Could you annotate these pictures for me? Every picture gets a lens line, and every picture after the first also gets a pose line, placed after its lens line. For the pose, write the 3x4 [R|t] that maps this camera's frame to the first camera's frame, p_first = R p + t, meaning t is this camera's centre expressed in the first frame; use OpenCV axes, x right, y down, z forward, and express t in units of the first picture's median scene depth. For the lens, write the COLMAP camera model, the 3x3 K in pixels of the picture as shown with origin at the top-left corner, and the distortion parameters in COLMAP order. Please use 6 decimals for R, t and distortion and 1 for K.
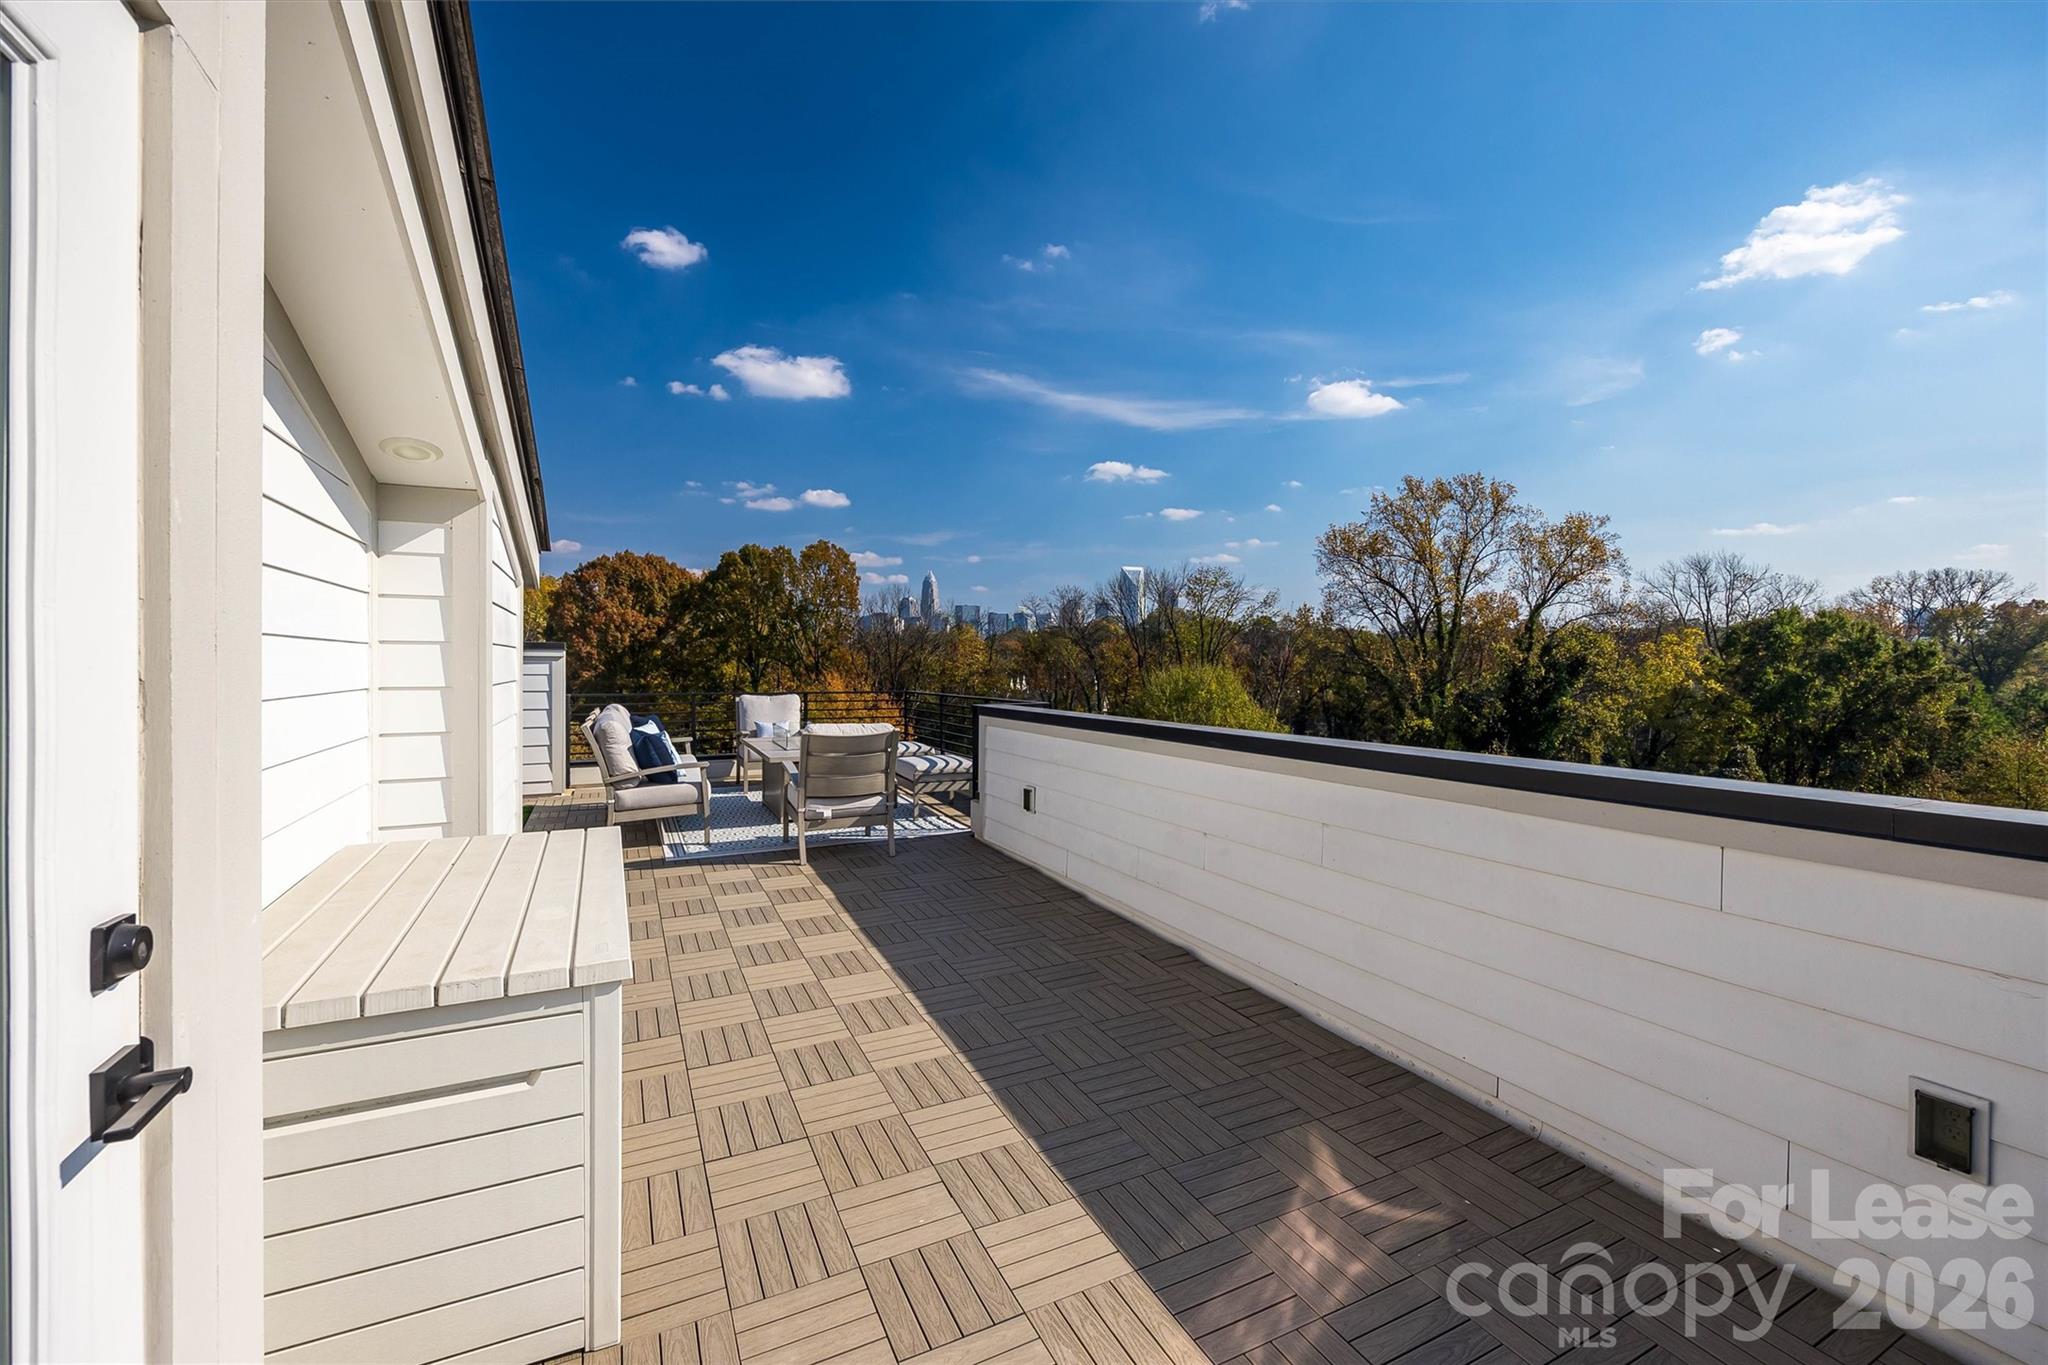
lens RADIAL K [[849.3, 0, 1031.8], [0, 849.3, 674.3], [0, 0, 1]] dist [0.000893, -0.000029]
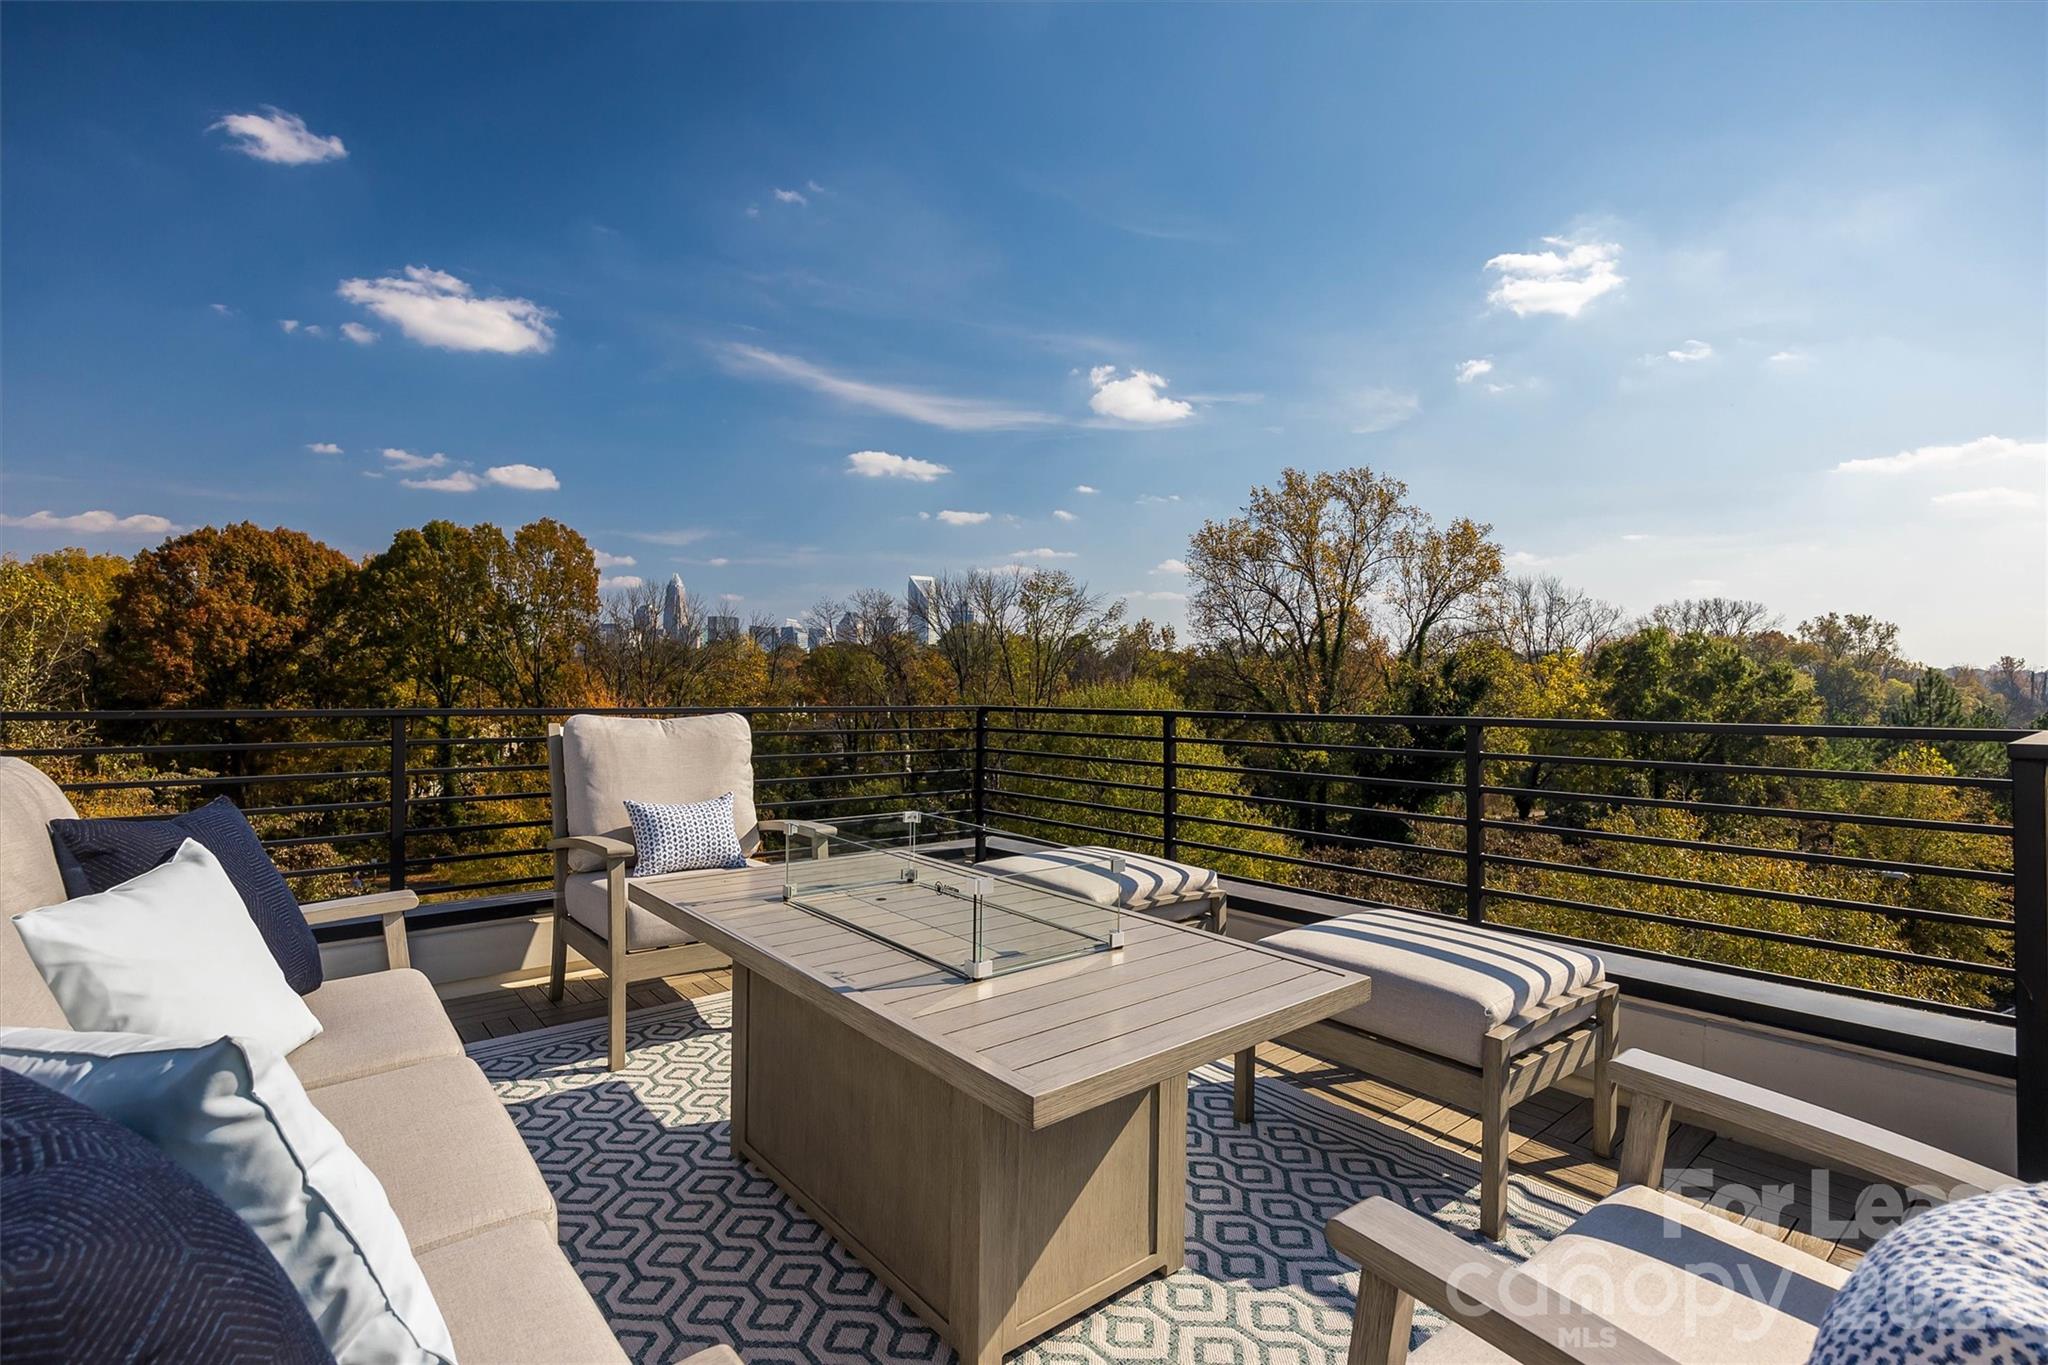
lens RADIAL K [[969.3, 0, 1024.0], [0, 969.3, 682.5], [0, 0, 1]] dist [-0.004154, -0.000881]
pose [[0.973223, 0.004874, 0.229811, -0.033376], [-0.000521, 0.999819, -0.018997, 0.002426], [-0.229862, 0.018368, 0.973050, 0.077621]]
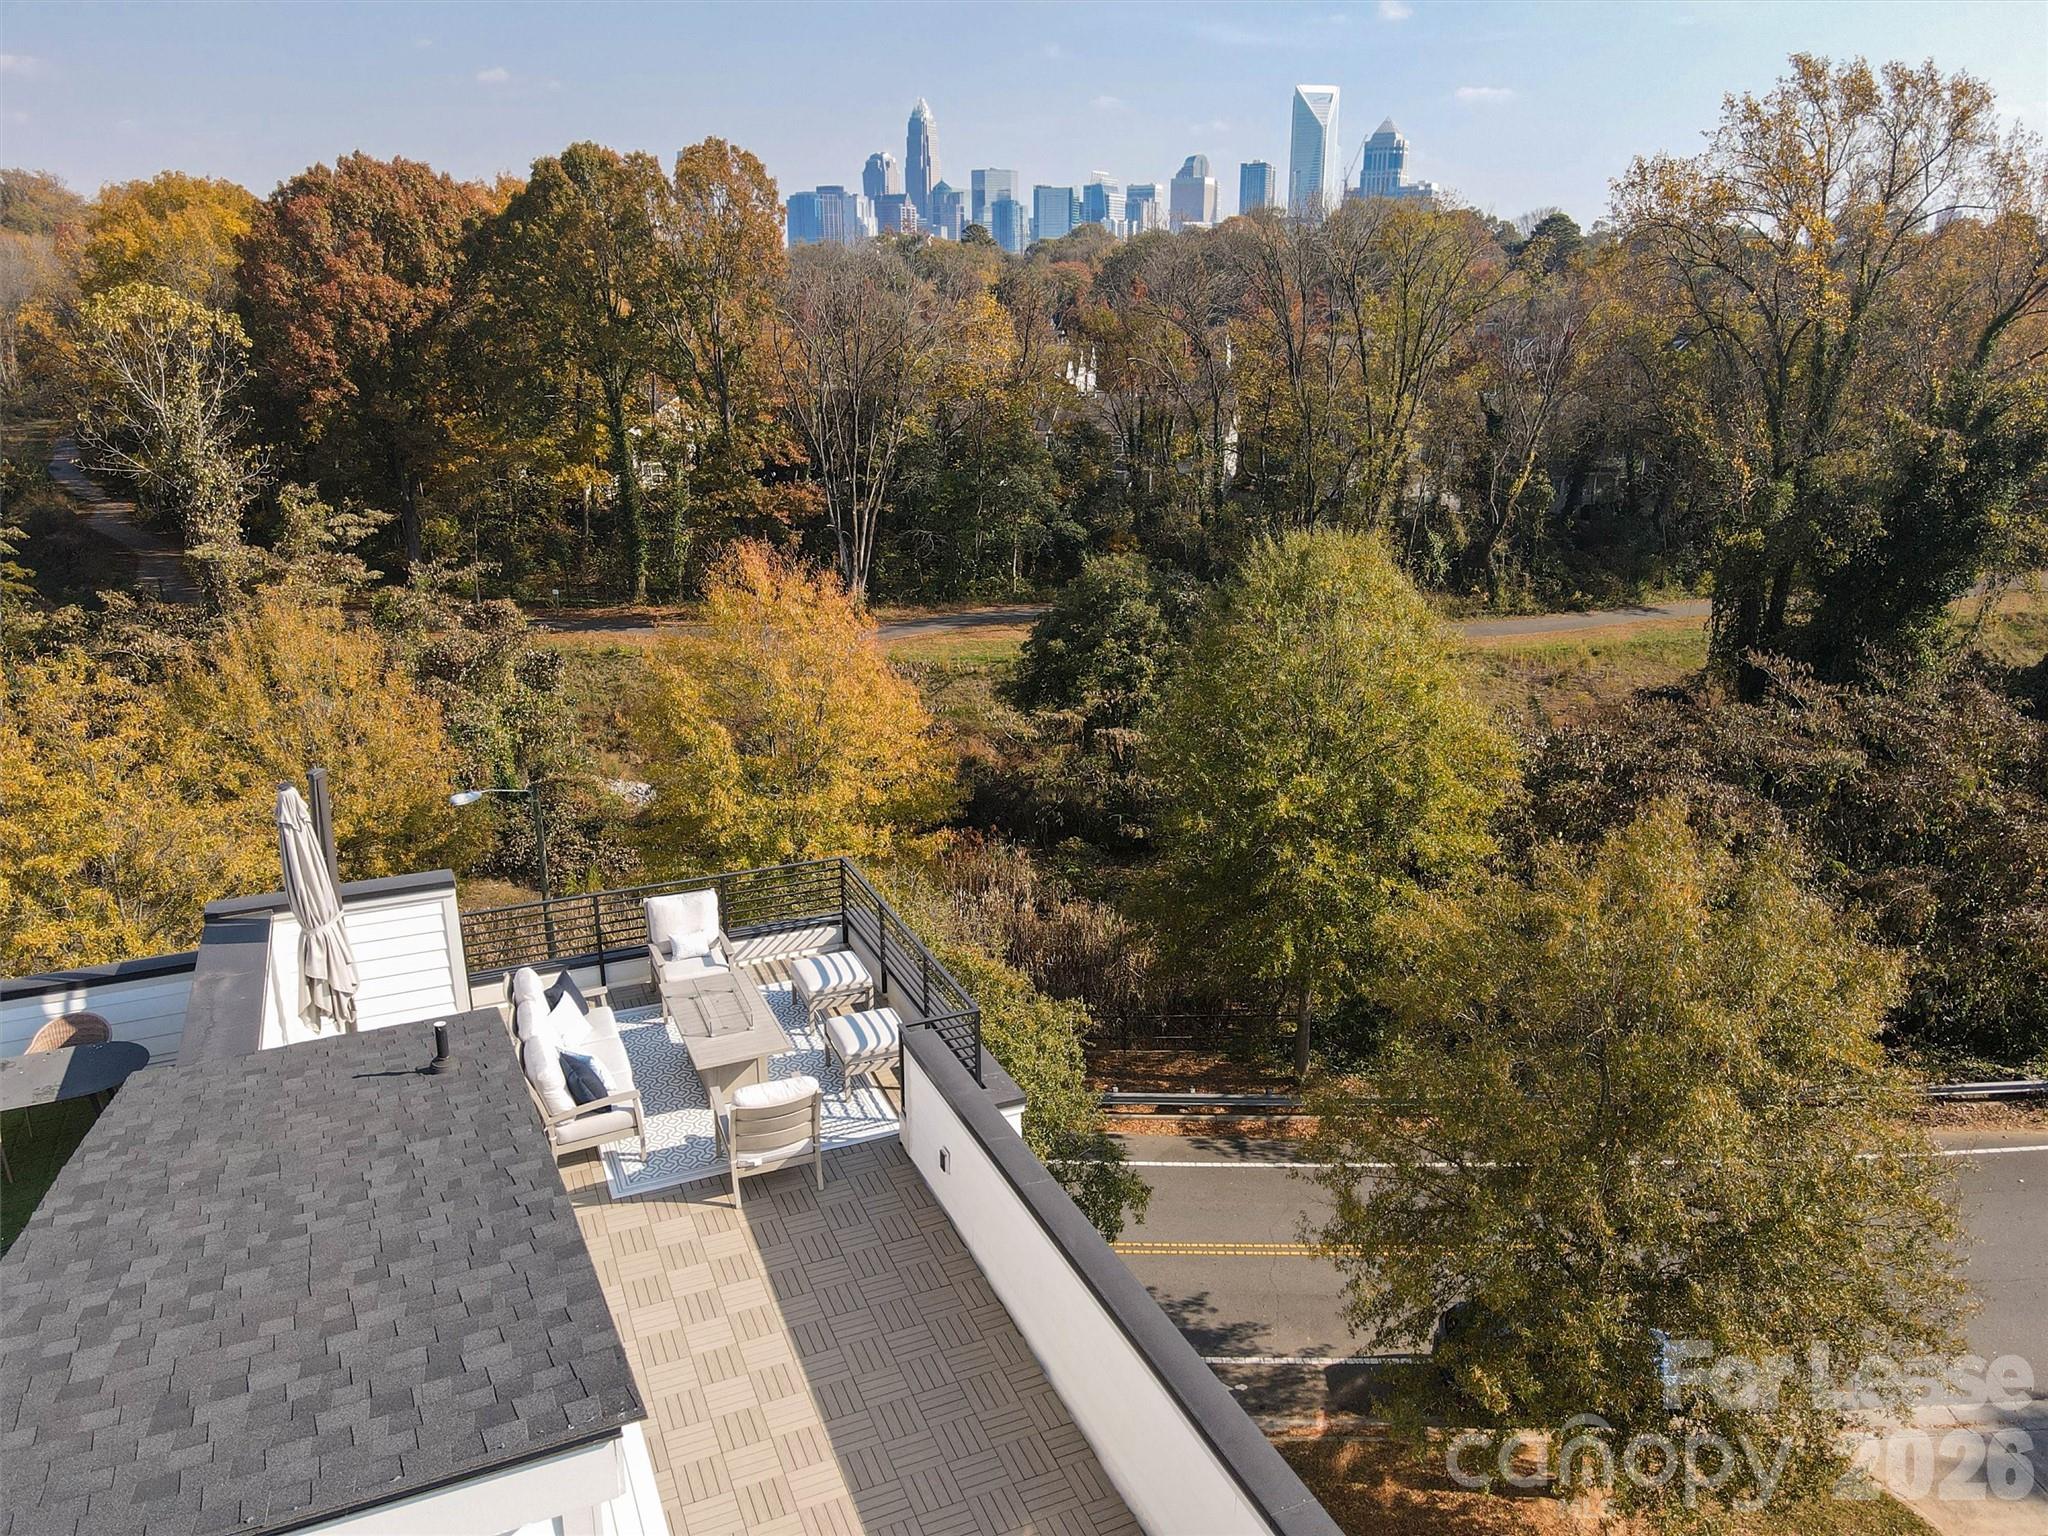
lens RADIAL K [[1532.9, 0, 1056.2], [0, 1532.9, 776.0], [0, 0, 1]] dist [0.030146, 0.001271]
pose [[0.999167, 0.013809, -0.038407, 0.016546], [-0.001414, 0.952172, 0.305560, -0.073015], [0.040790, -0.305252, 0.951398, -0.055616]]
